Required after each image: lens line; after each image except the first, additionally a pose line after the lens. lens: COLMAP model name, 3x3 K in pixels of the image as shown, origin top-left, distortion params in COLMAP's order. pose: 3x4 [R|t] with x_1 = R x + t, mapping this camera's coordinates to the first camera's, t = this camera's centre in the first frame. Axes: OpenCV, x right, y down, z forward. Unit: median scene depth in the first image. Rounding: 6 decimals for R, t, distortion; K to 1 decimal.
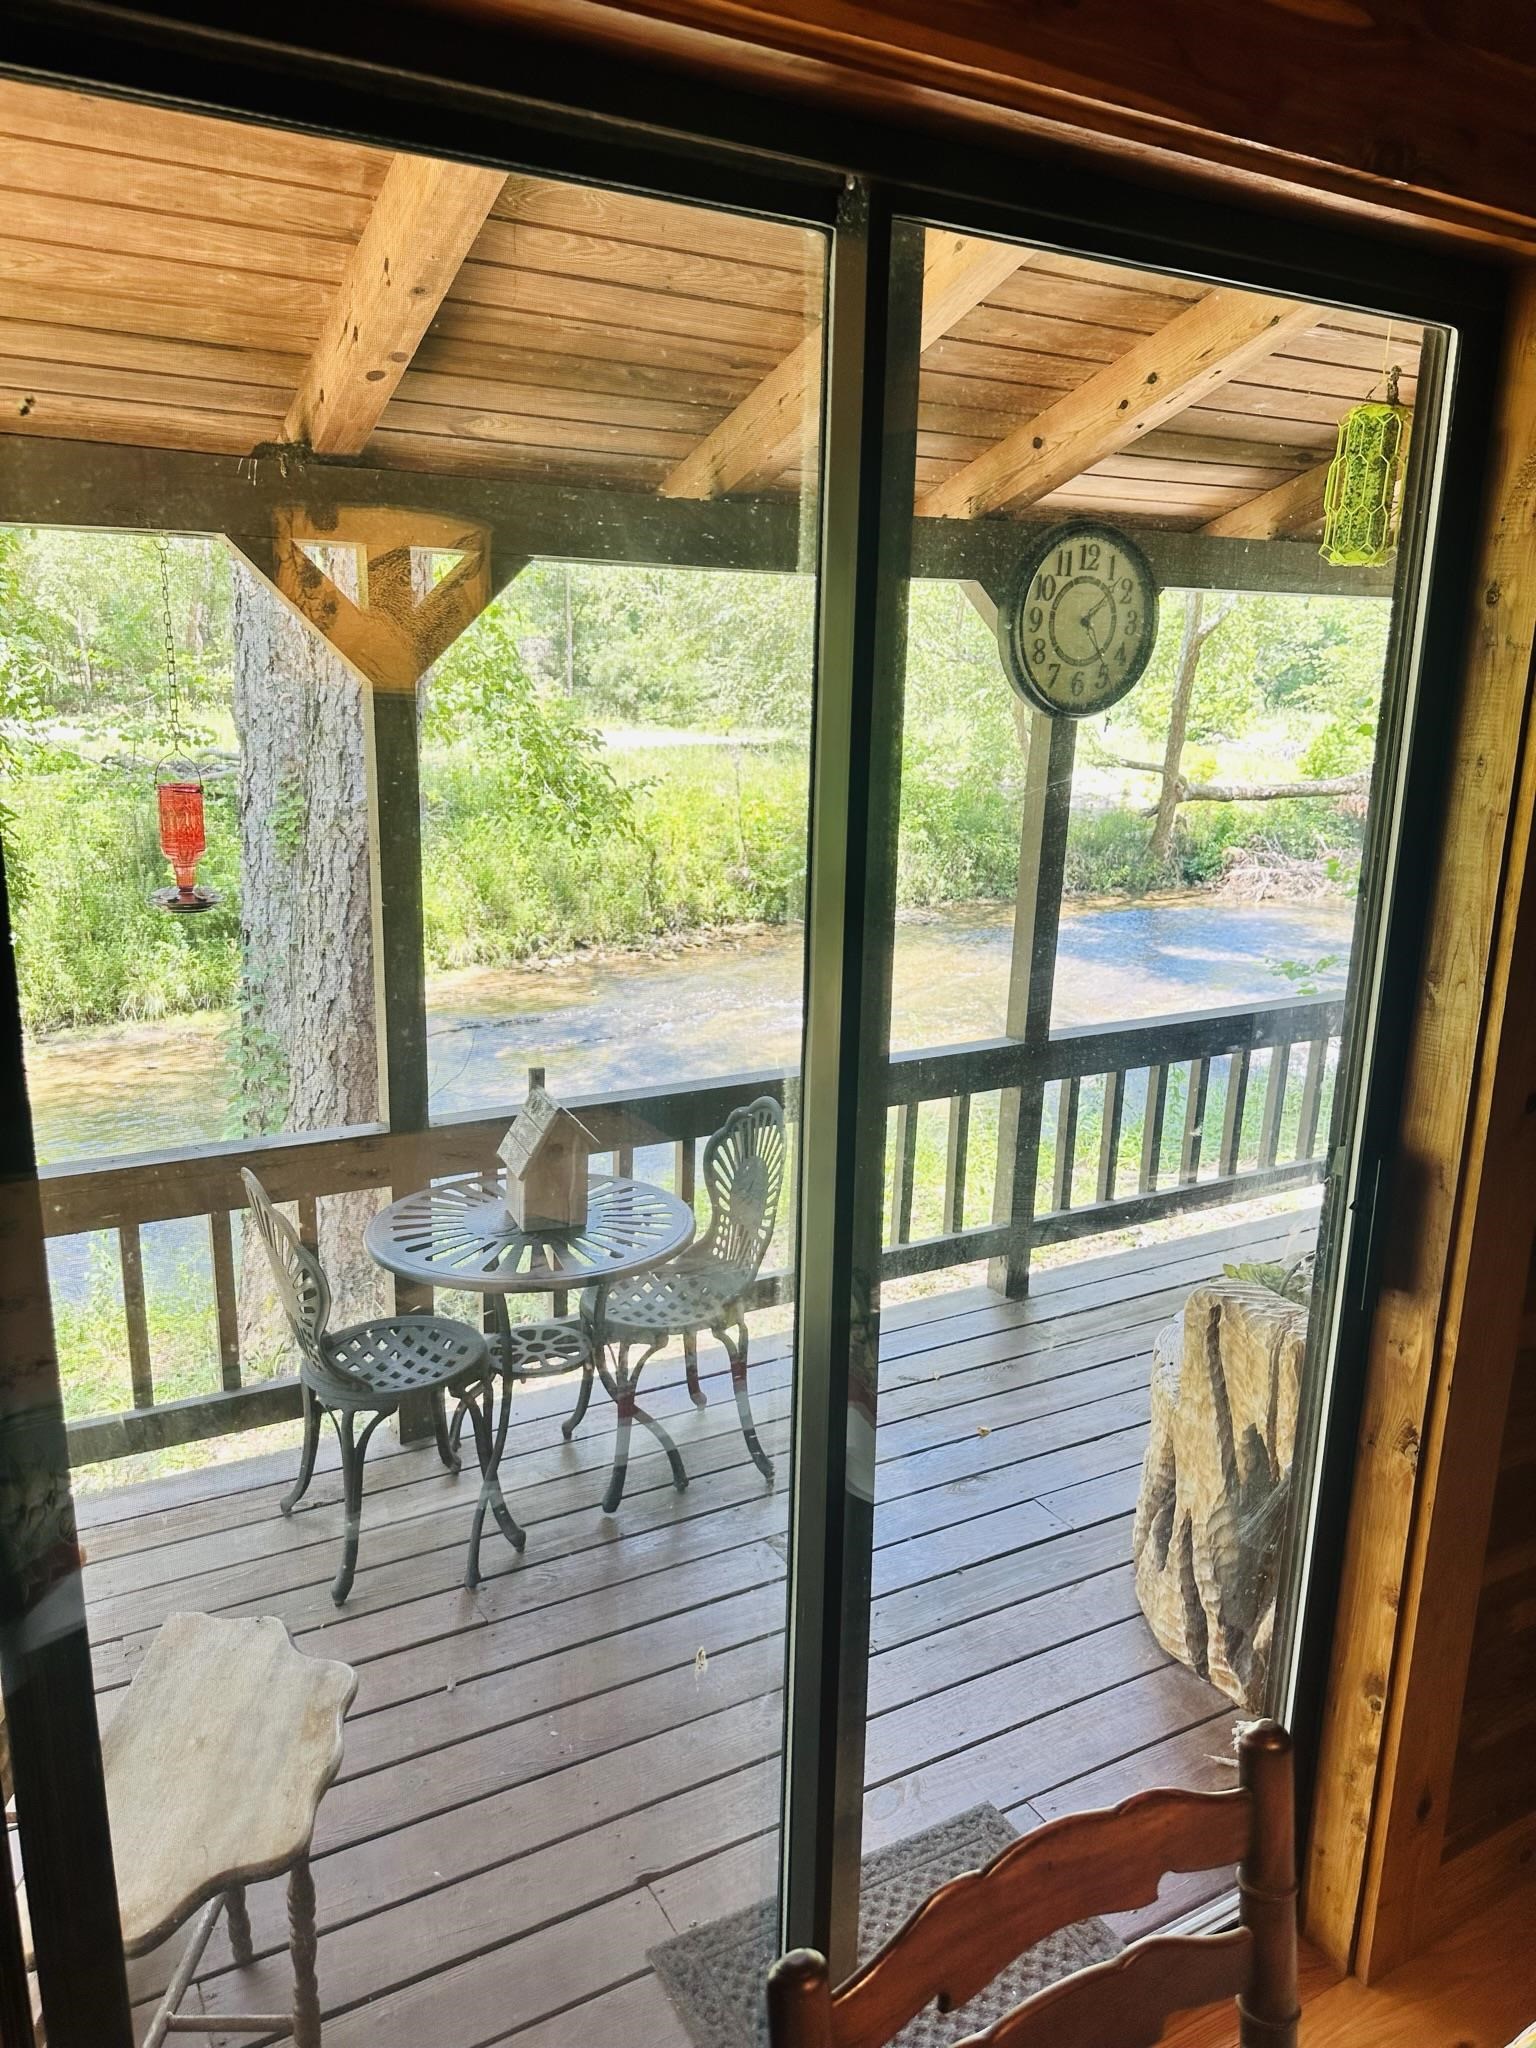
lens RADIAL K [[1417.9, 0, 724.8], [0, 1417.9, 1032.3], [0, 0, 1]] dist [0.102202, -0.157187]
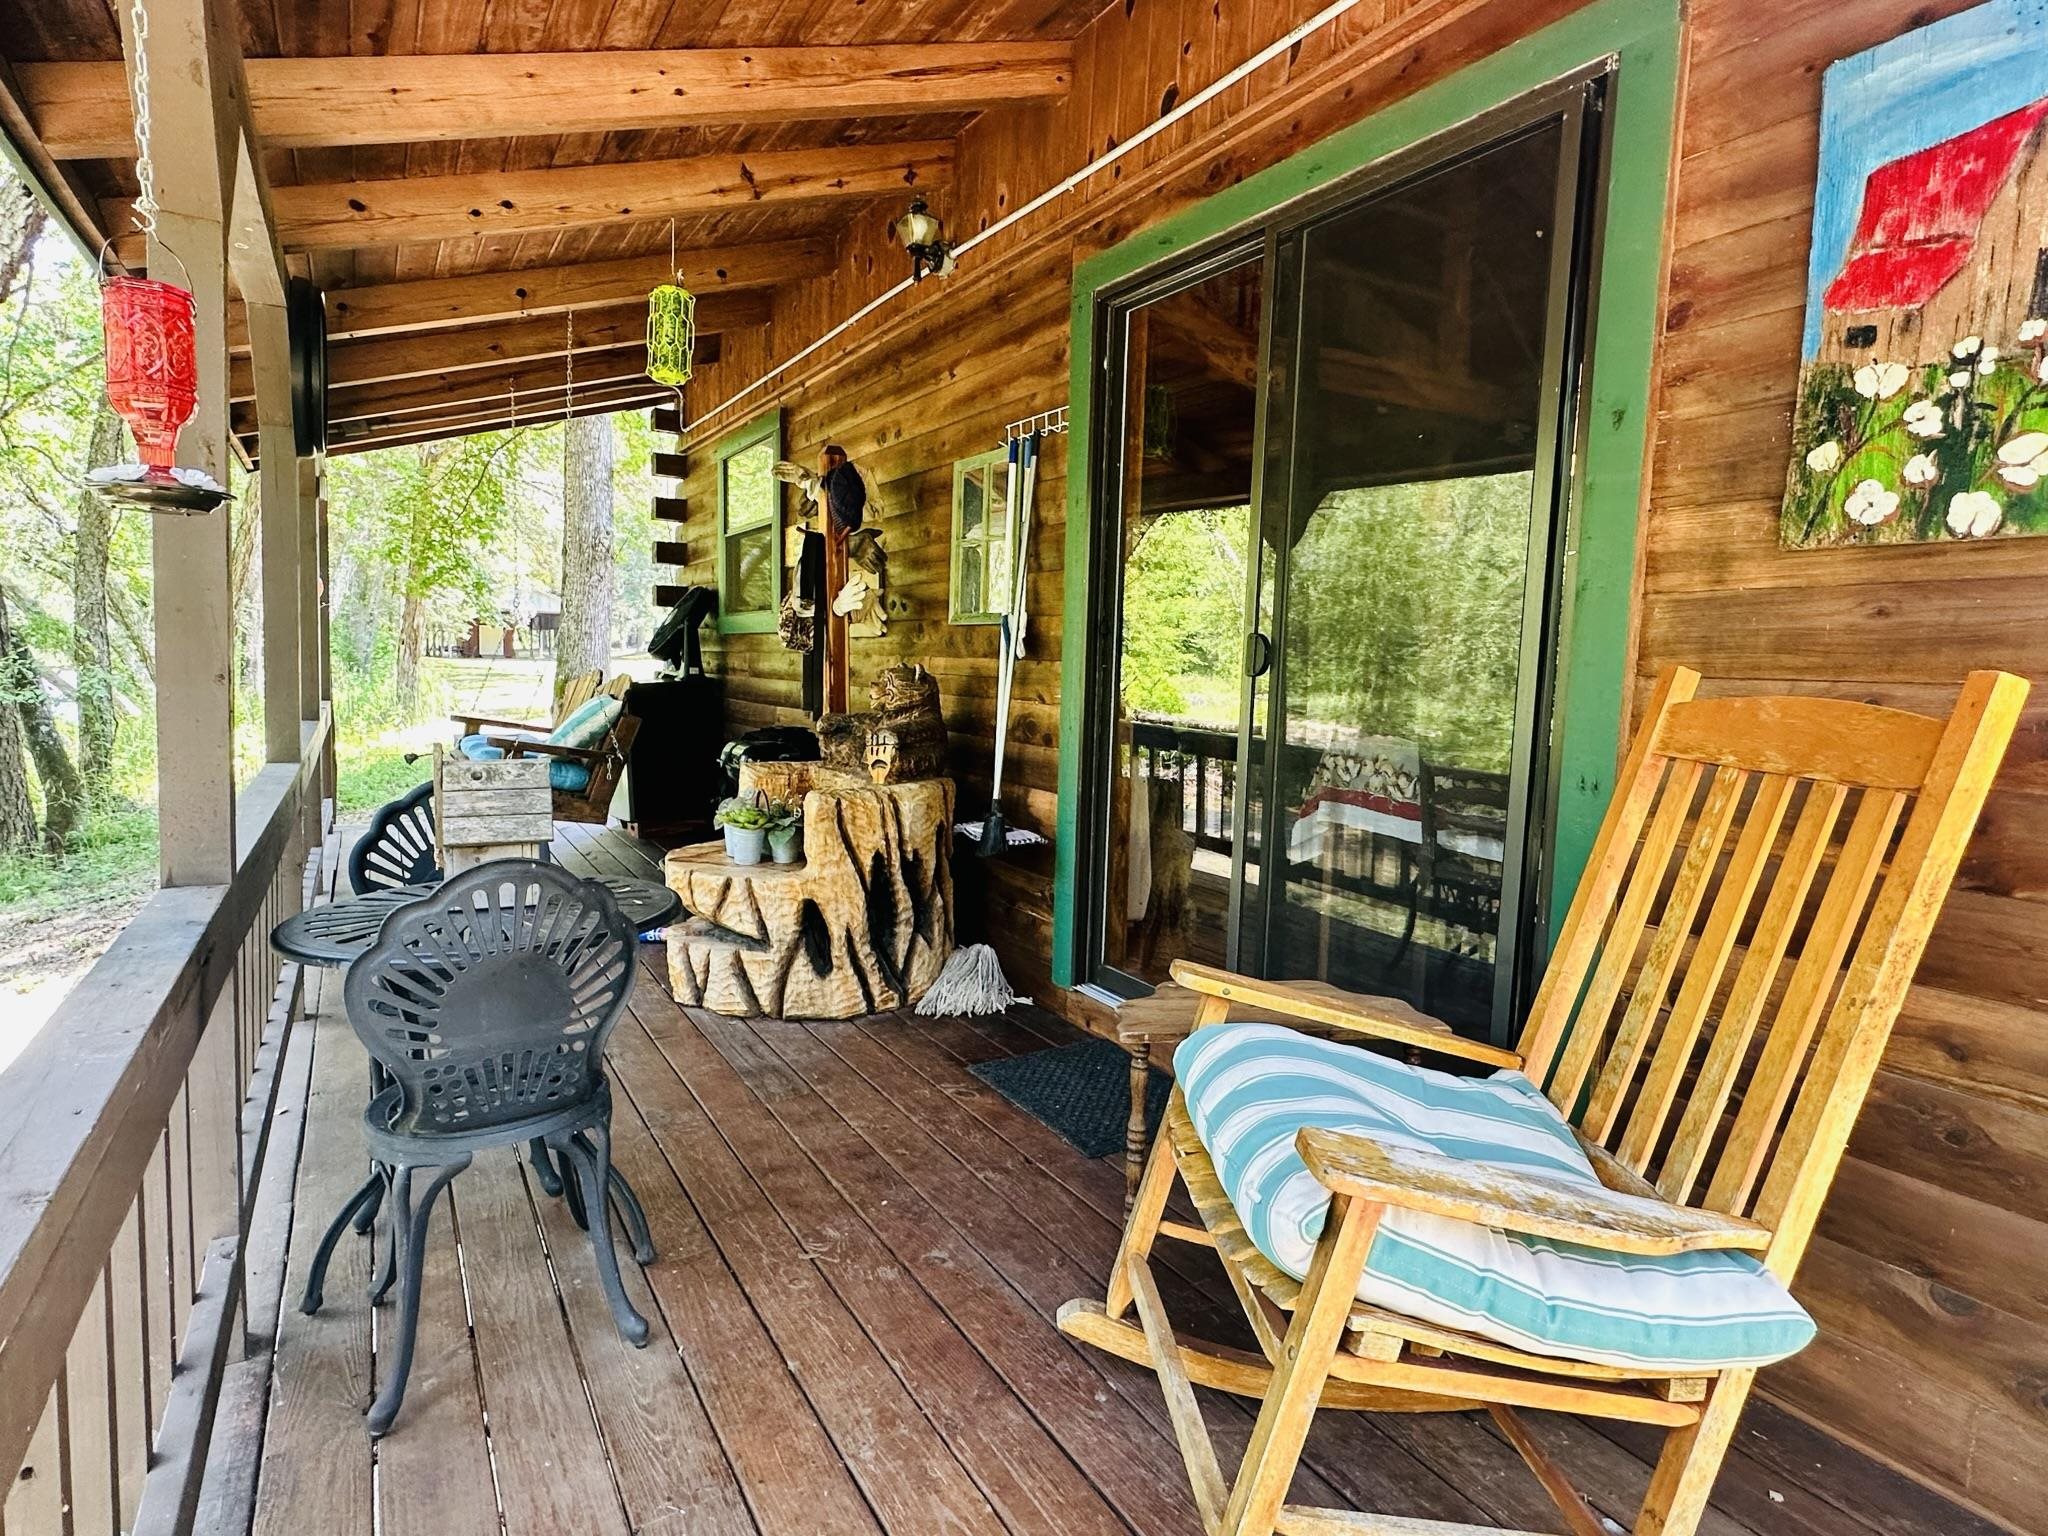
lens RADIAL K [[1079.4, 0, 1015.3], [0, 1079.4, 767.7], [0, 0, 1]] dist [-0.003413, 0.000410]
pose [[-0.025755, -0.122764, 0.992102, -0.363273], [0.213388, 0.968882, 0.125430, 0.014643], [-0.976628, 0.214933, 0.001243, 0.301626]]
